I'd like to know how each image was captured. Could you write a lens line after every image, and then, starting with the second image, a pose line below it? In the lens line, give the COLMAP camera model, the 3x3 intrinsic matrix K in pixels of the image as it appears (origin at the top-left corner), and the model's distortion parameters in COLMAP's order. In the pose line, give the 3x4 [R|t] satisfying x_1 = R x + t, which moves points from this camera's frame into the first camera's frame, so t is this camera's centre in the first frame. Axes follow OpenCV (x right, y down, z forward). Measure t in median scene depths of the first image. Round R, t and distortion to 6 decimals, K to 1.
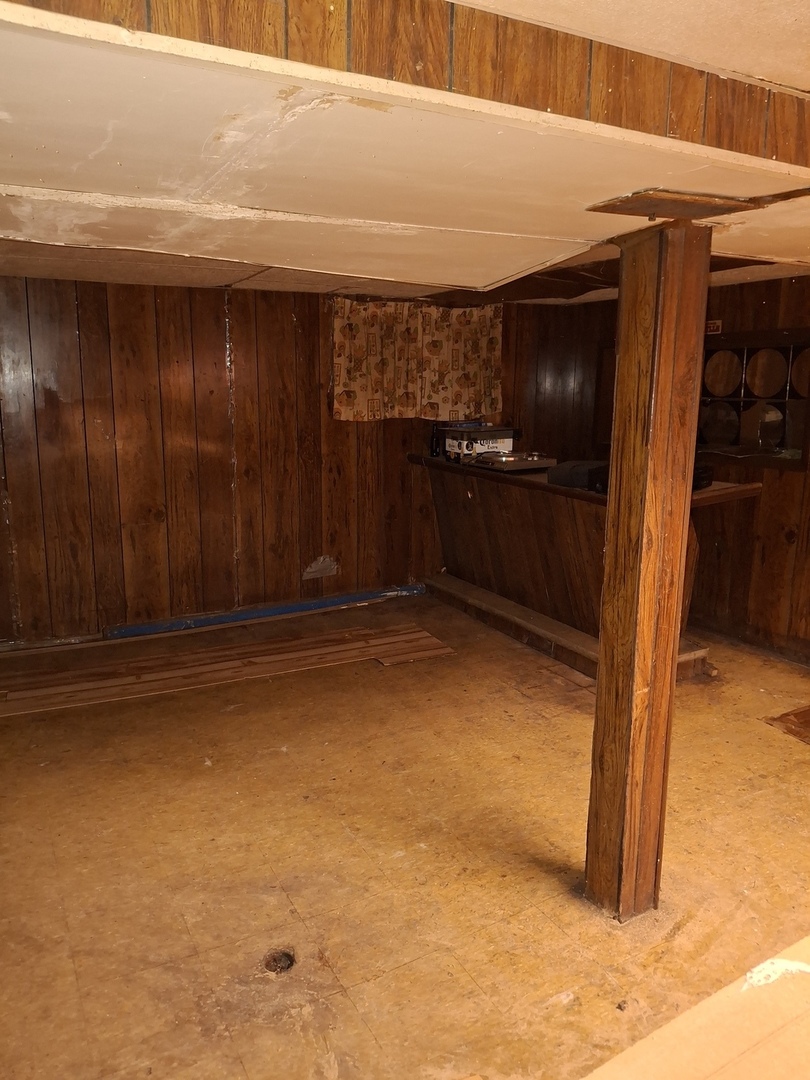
lens RADIAL K [[814.0, 0, 416.7], [0, 814.0, 540.4], [0, 0, 1]] dist [0.053738, -0.105787]
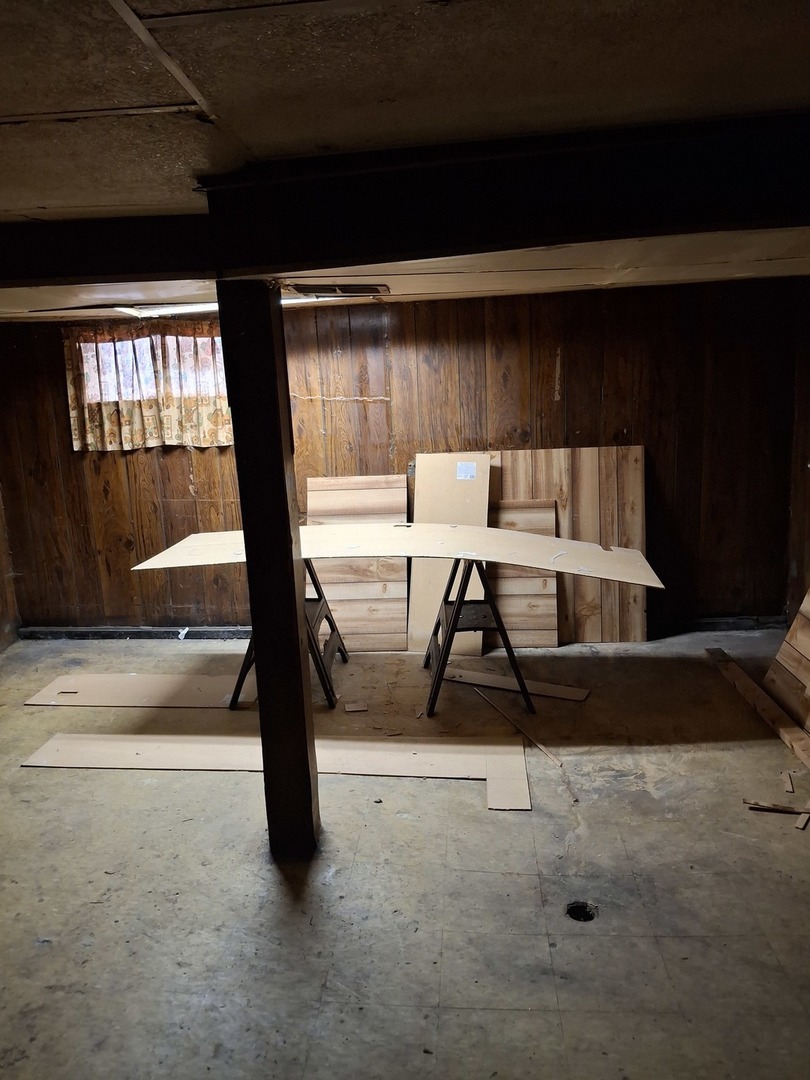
lens RADIAL K [[814.0, 0, 403.1], [0, 814.0, 537.2], [0, 0, 1]] dist [0.053738, -0.105787]
pose [[-0.838160, -0.055438, 0.542600, -0.314695], [0.141229, 0.938834, 0.314079, -0.201647], [-0.526823, 0.339879, -0.779064, 1.059313]]
